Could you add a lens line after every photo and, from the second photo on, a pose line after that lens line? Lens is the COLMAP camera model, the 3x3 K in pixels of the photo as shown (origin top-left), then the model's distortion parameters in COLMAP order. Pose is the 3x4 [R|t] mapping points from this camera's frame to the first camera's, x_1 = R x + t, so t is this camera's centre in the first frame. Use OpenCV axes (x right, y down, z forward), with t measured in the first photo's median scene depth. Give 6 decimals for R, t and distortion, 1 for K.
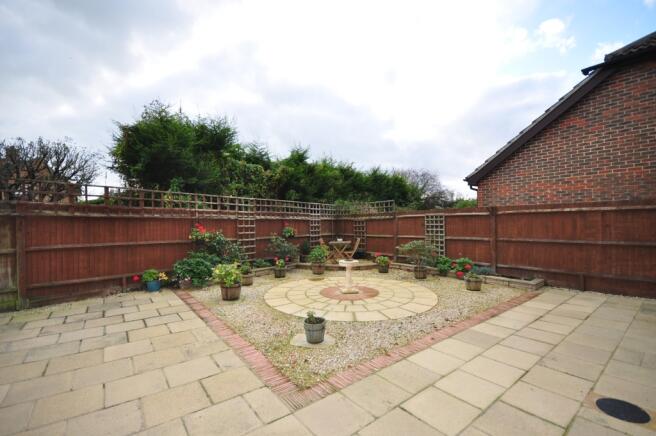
lens RADIAL K [[287.8, 0, 327.2], [0, 287.8, 223.5], [0, 0, 1]] dist [0.001491, 0.000237]
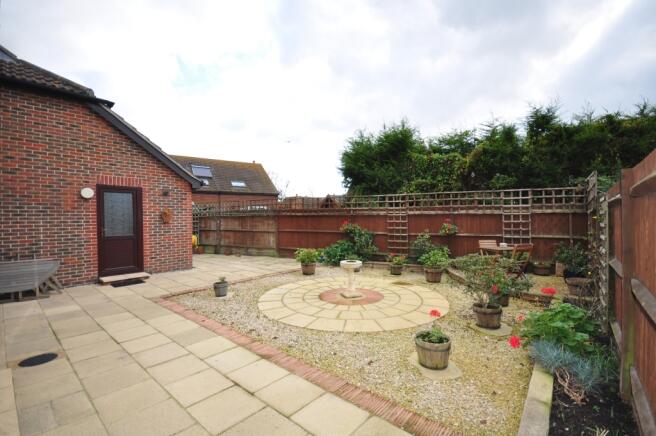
lens RADIAL K [[287.8, 0, 326.9], [0, 287.8, 215.7], [0, 0, 1]] dist [0.001491, 0.000237]
pose [[0.191041, -0.005339, -0.981568, 0.701736], [0.001644, 0.999986, -0.005119, -0.007166], [0.981581, -0.000635, 0.191047, 0.555486]]
